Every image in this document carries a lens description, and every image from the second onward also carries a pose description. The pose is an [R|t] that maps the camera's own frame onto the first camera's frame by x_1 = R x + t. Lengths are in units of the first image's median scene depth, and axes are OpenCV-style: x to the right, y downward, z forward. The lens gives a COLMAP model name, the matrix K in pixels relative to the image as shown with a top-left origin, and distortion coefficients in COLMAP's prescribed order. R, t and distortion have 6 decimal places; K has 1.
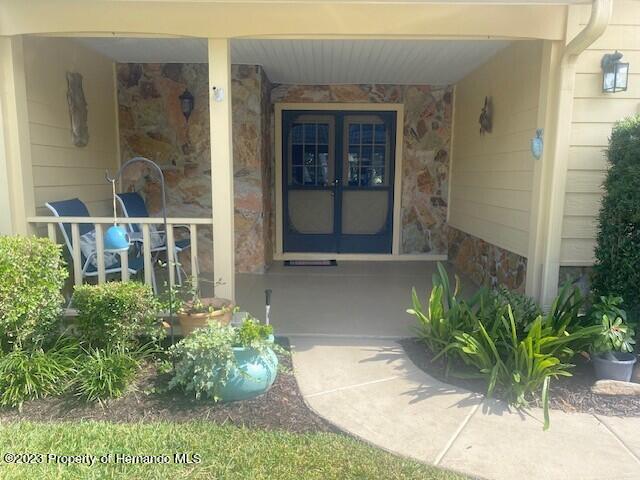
lens RADIAL K [[262.0, 0, 321.2], [0, 262.0, 237.3], [0, 0, 1]] dist [-0.009212, -0.003495]
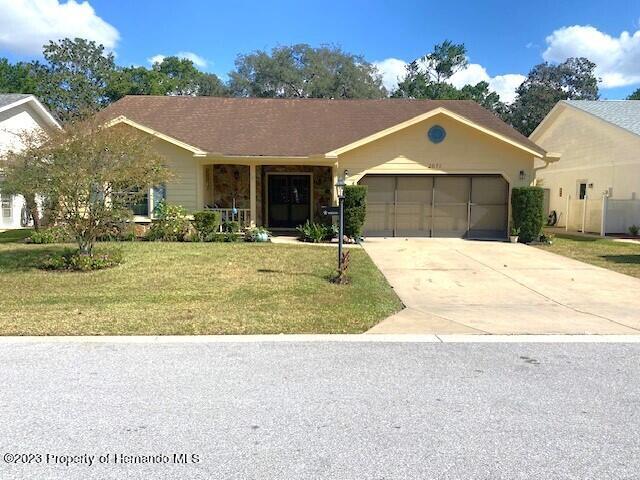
lens RADIAL K [[262.0, 0, 318.5], [0, 262.0, 242.0], [0, 0, 1]] dist [-0.009212, -0.003495]
pose [[0.999012, -0.006545, 0.043955, 0.251350], [0.009301, 0.997984, -0.062774, 0.391763], [-0.043456, 0.063121, 0.997059, -1.712168]]
